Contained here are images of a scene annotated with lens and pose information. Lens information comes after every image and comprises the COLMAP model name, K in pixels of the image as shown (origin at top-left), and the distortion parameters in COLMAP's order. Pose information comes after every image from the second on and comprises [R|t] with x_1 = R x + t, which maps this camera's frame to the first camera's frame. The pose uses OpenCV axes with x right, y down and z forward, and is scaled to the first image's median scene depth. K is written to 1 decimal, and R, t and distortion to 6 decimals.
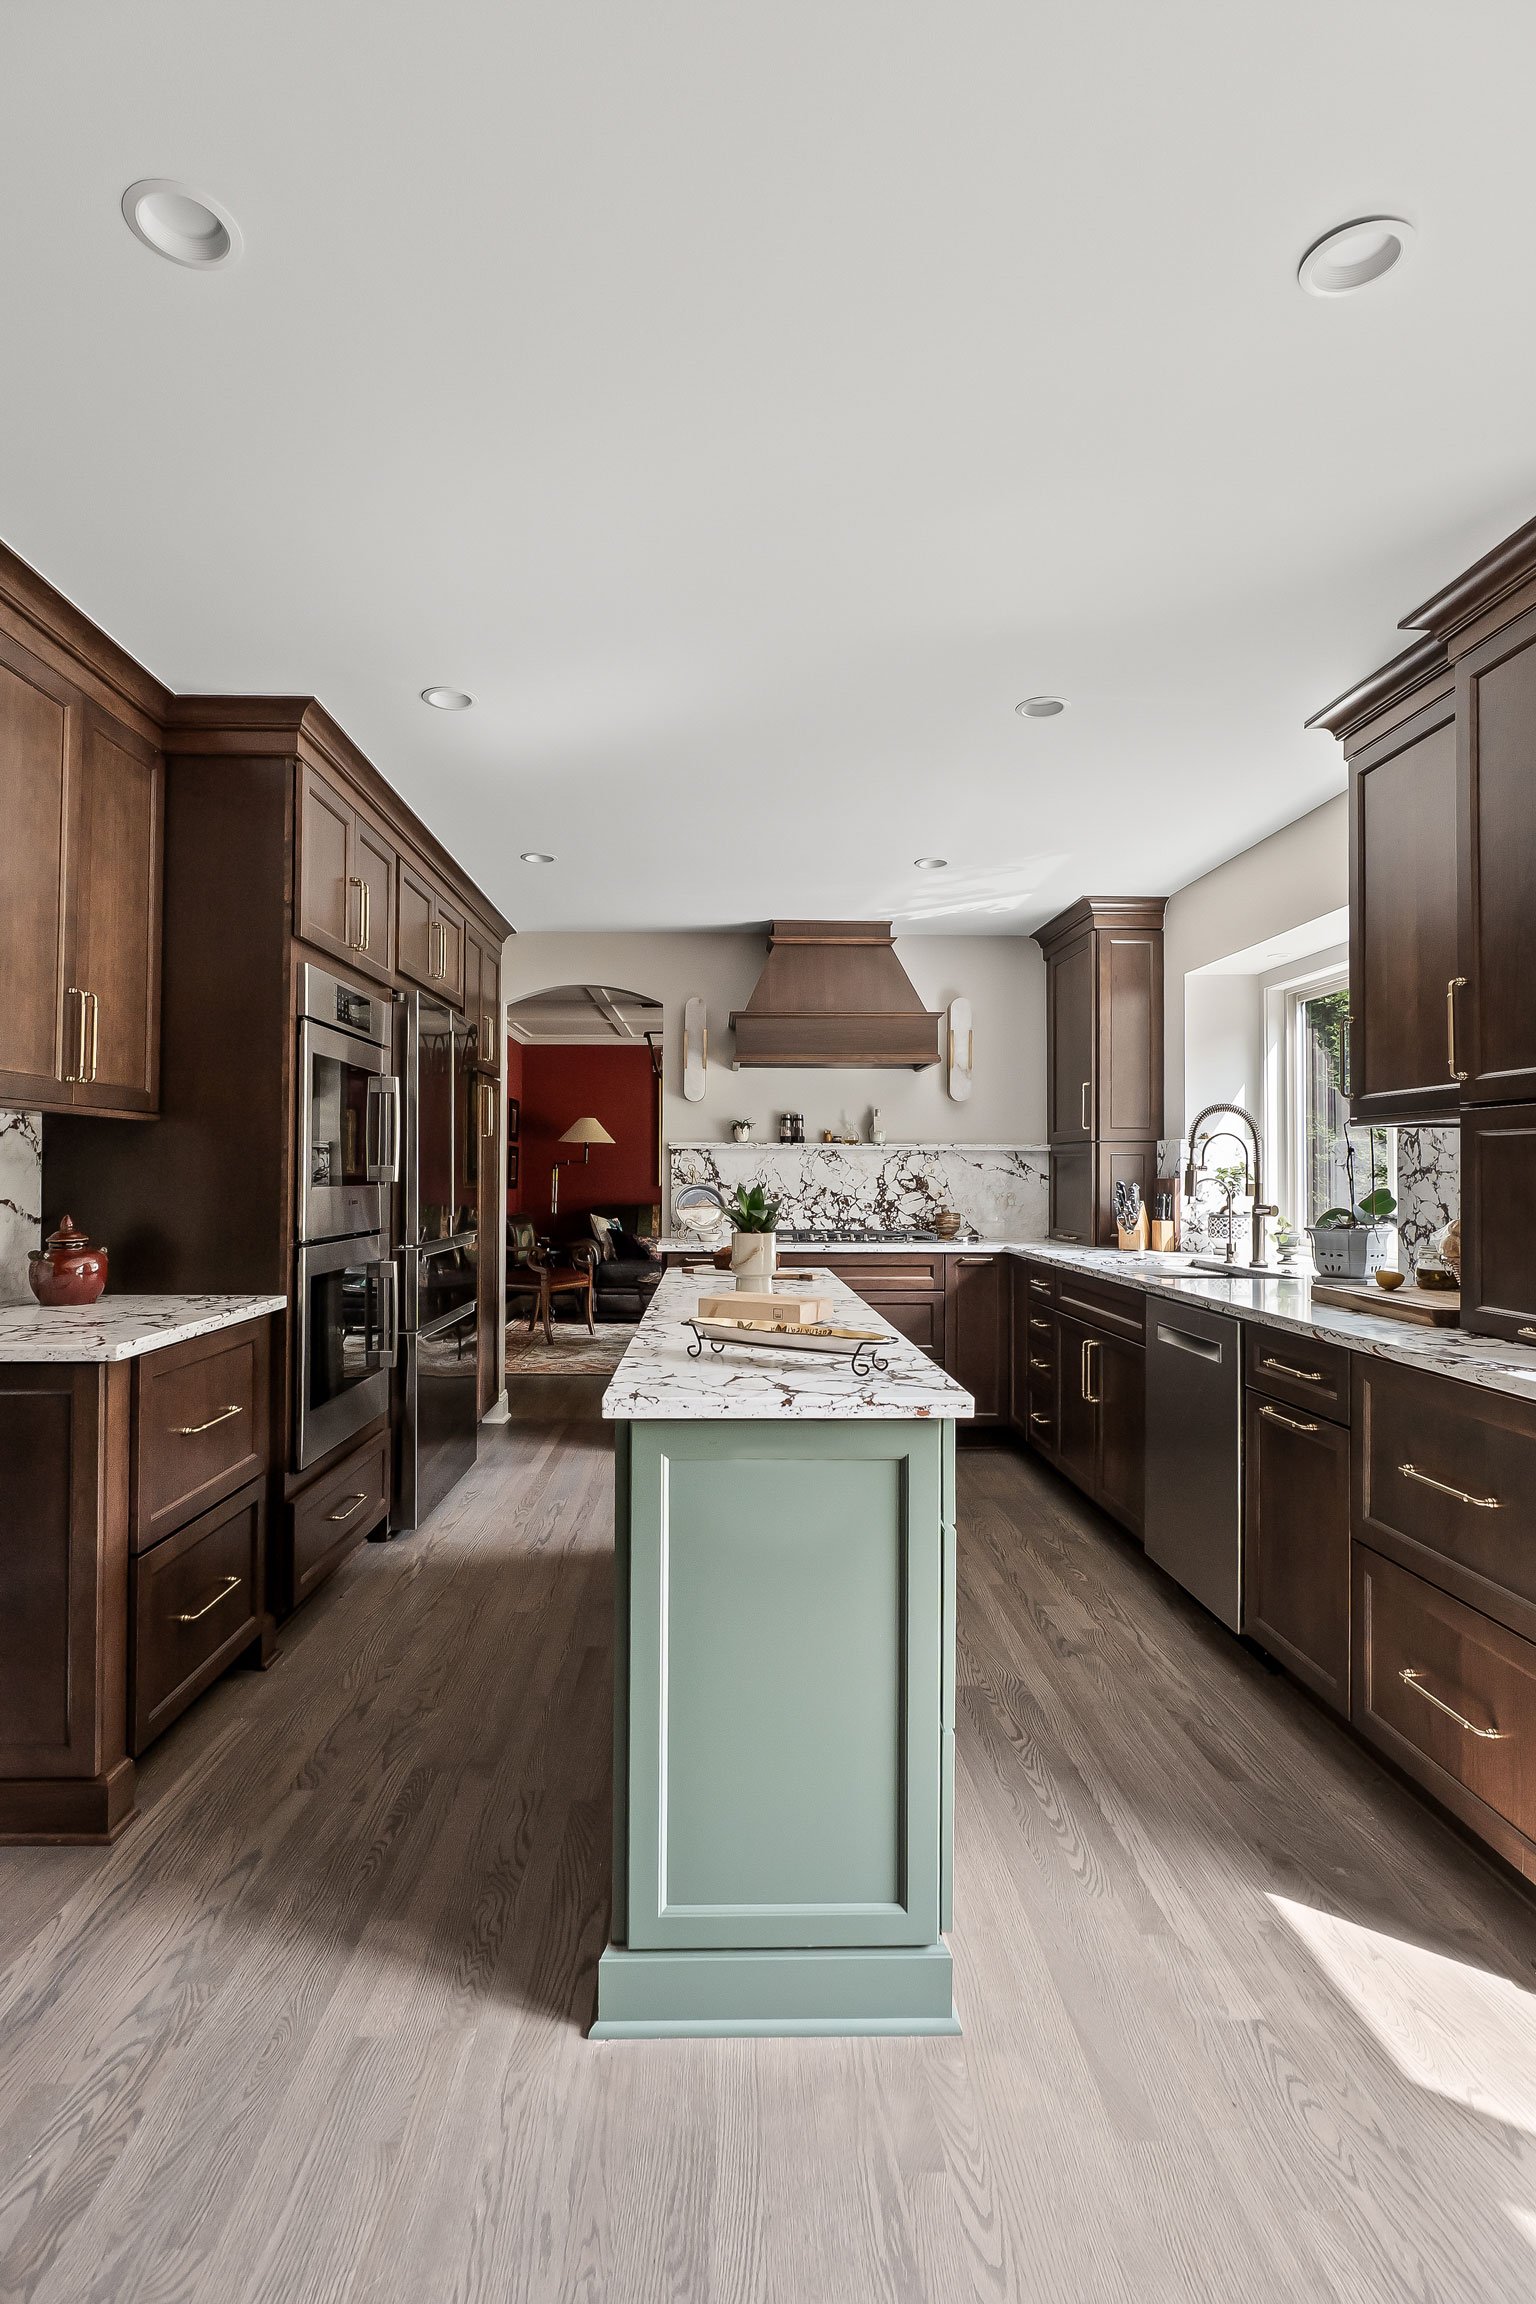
lens RADIAL K [[1112.9, 0, 731.5], [0, 1112.9, 1151.5], [0, 0, 1]] dist [-0.005208, 0.001052]
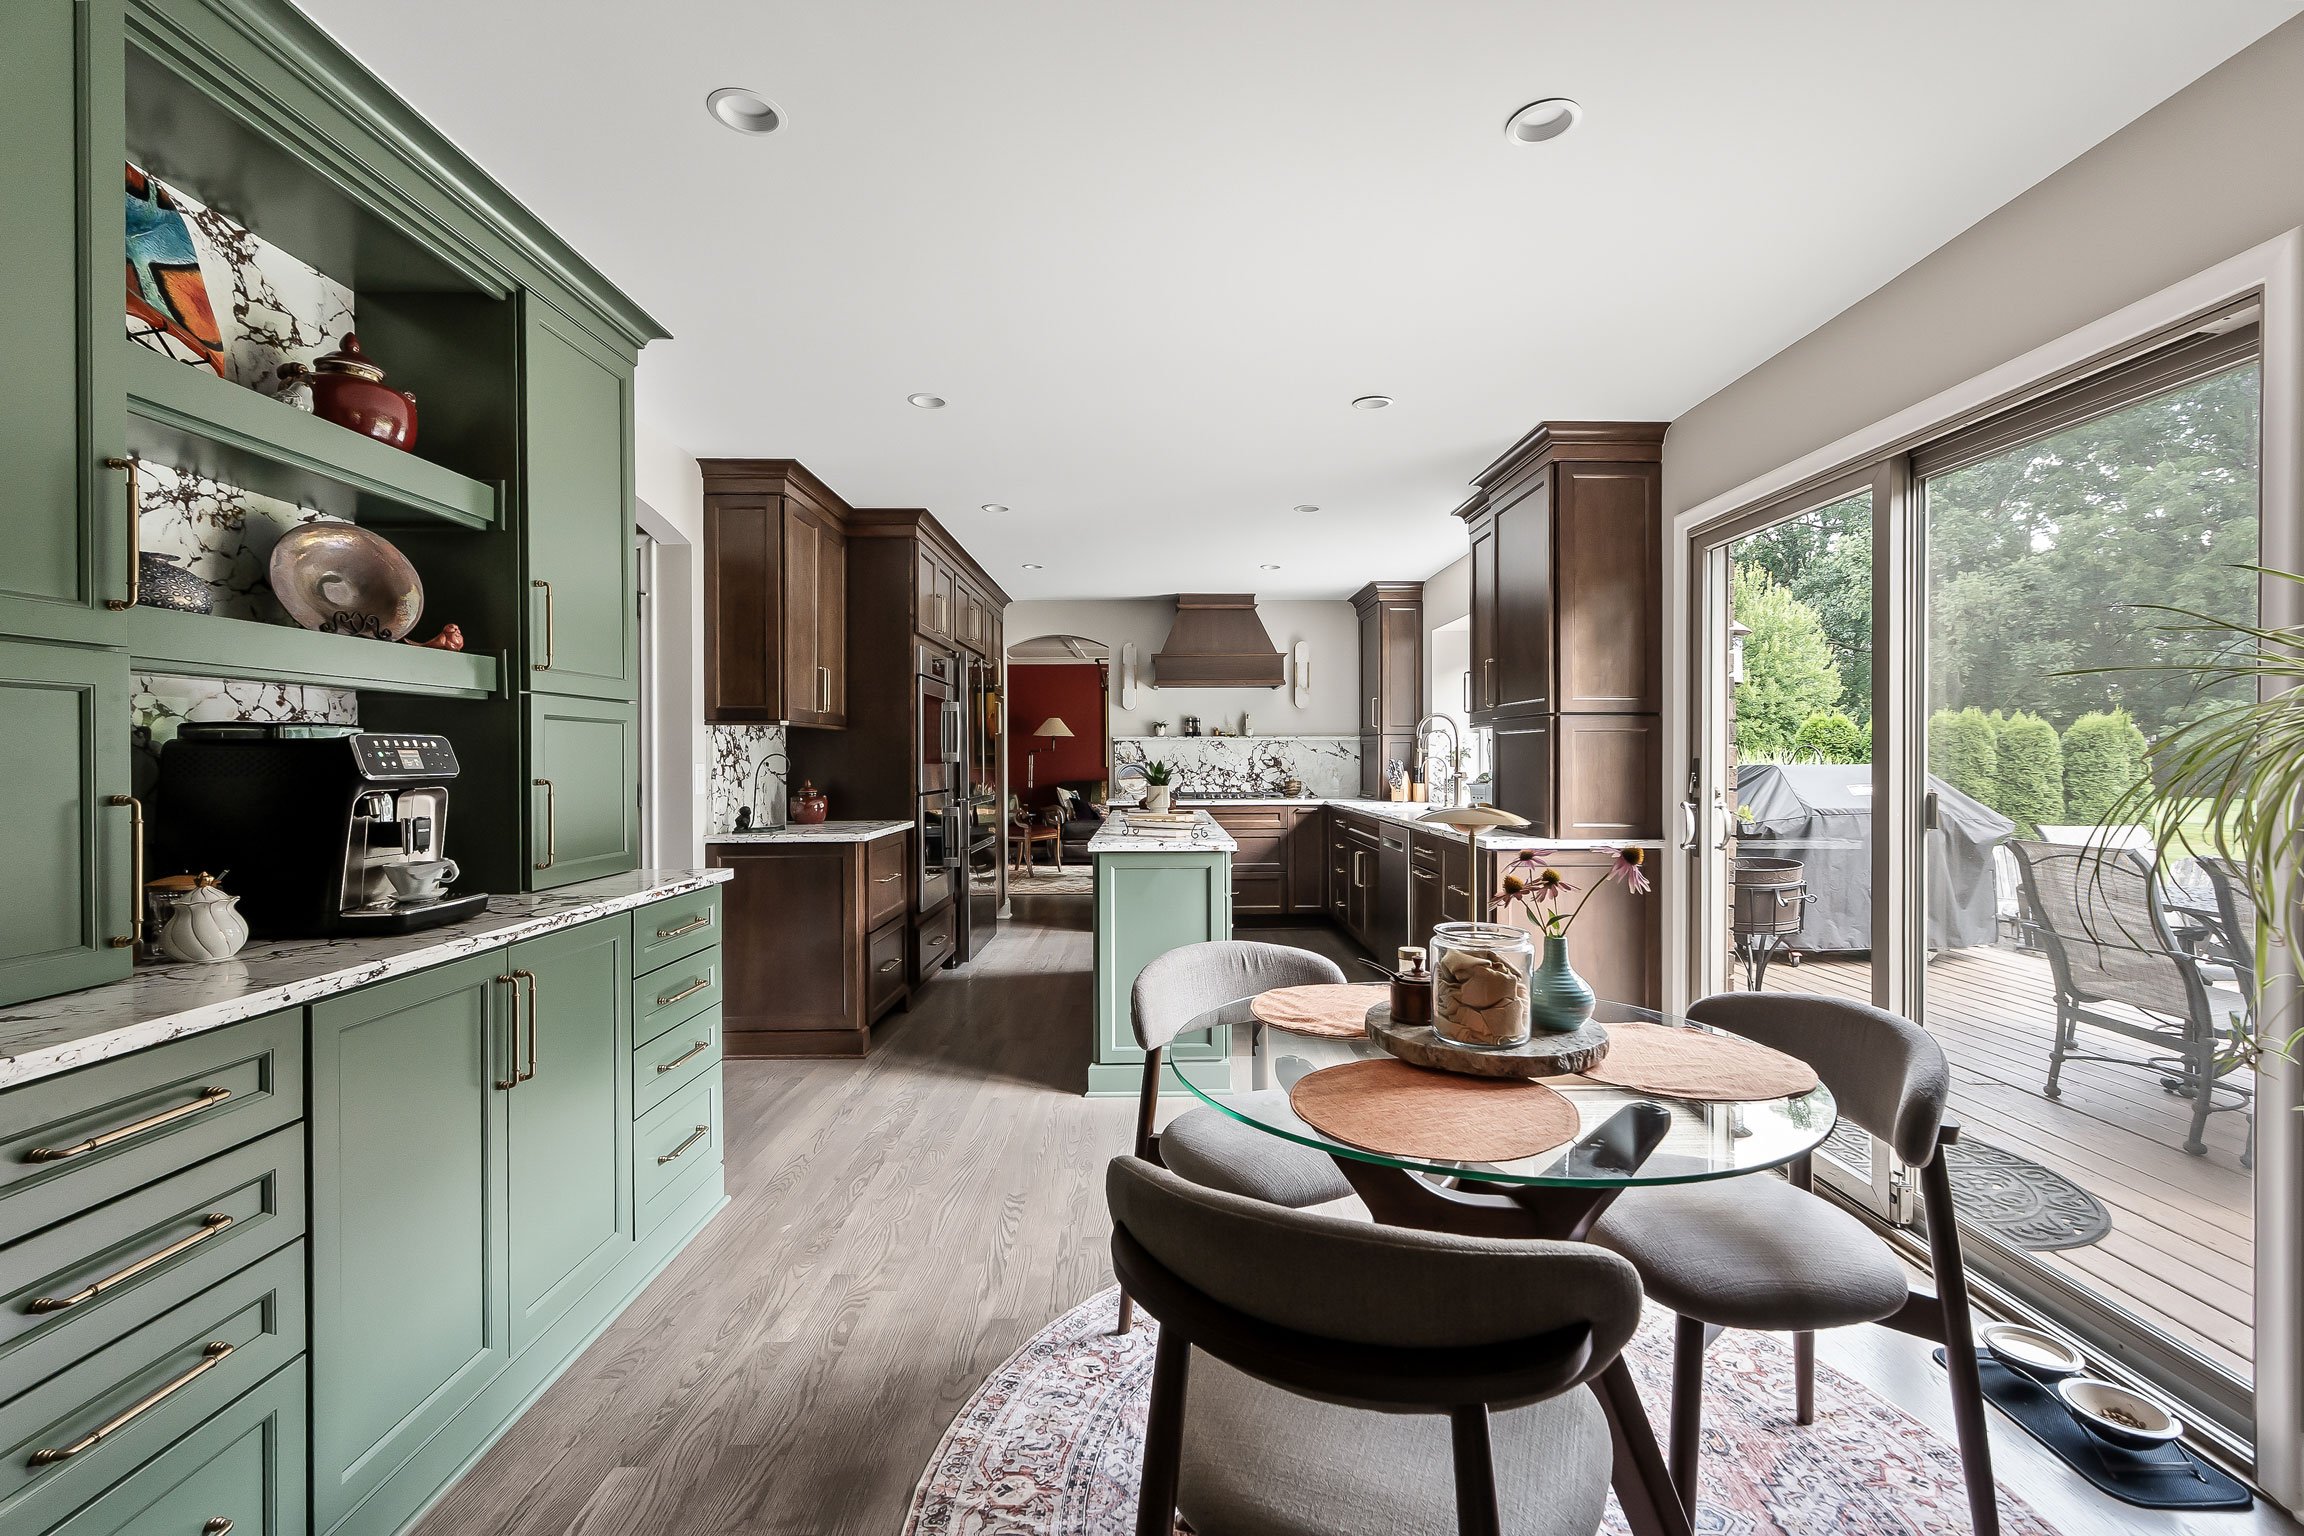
lens RADIAL K [[985.6, 0, 1160.2], [0, 985.6, 791.7], [0, 0, 1]] dist [0.007274, 0.001093]
pose [[0.999942, -0.006608, -0.008517, 0.024425], [0.007048, 0.998586, 0.052691, -0.004251], [0.008157, -0.052748, 0.998575, -0.442030]]
